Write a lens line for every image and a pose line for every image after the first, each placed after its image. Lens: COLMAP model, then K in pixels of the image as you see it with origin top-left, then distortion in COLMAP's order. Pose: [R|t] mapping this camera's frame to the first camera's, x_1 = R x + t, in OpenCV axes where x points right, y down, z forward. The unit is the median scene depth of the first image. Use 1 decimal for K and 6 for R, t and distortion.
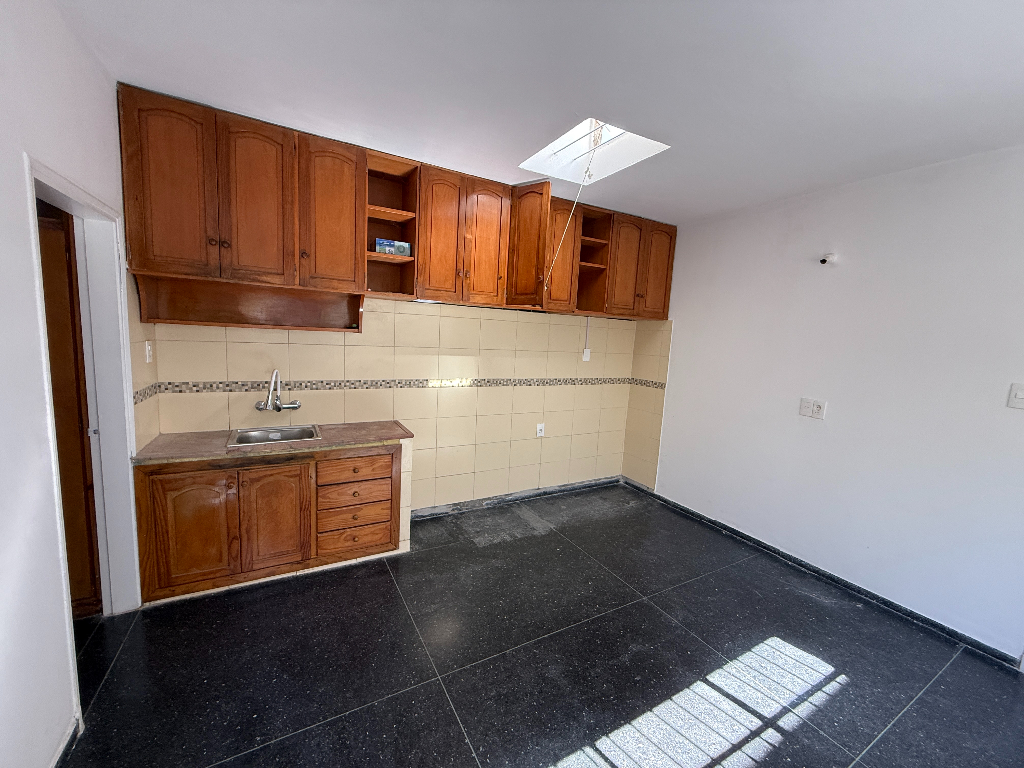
lens RADIAL K [[409.0, 0, 509.4], [0, 409.0, 383.5], [0, 0, 1]] dist [-0.002475, -0.000052]
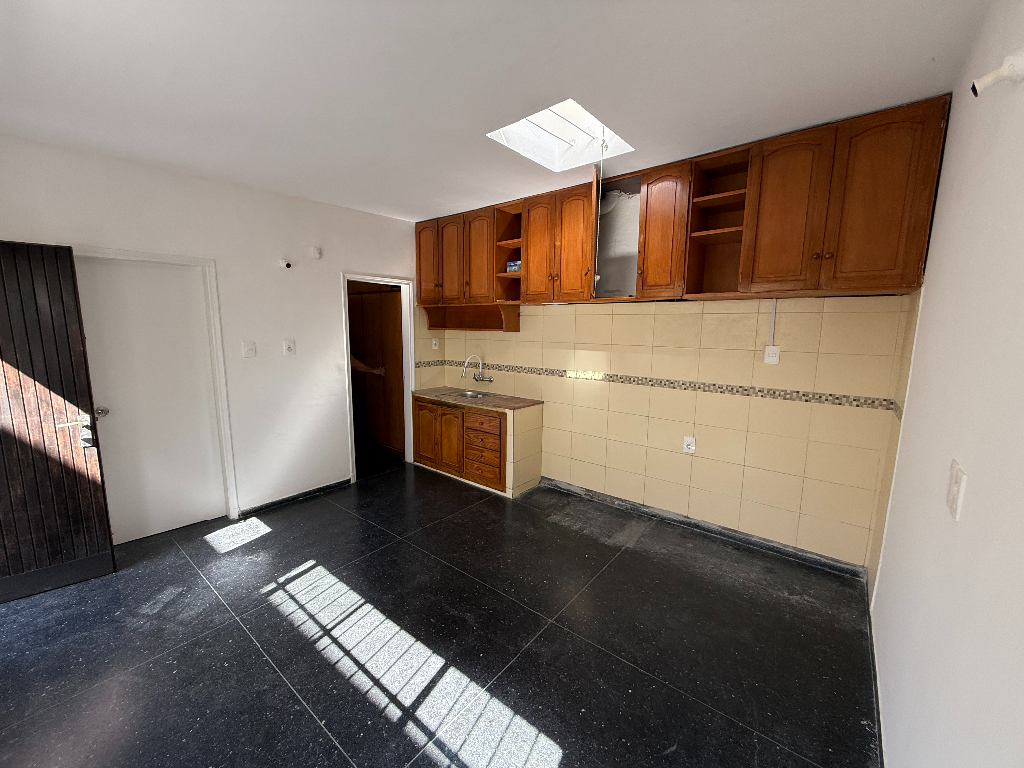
lens RADIAL K [[413.7, 0, 512.0], [0, 413.7, 384.0], [0, 0, 1]] dist [-0.016559, 0.000140]
pose [[0.363979, 0.083185, -0.927685, 0.852309], [-0.102269, 0.993551, 0.048966, -0.012891], [0.925775, 0.077051, 0.370139, 0.437847]]
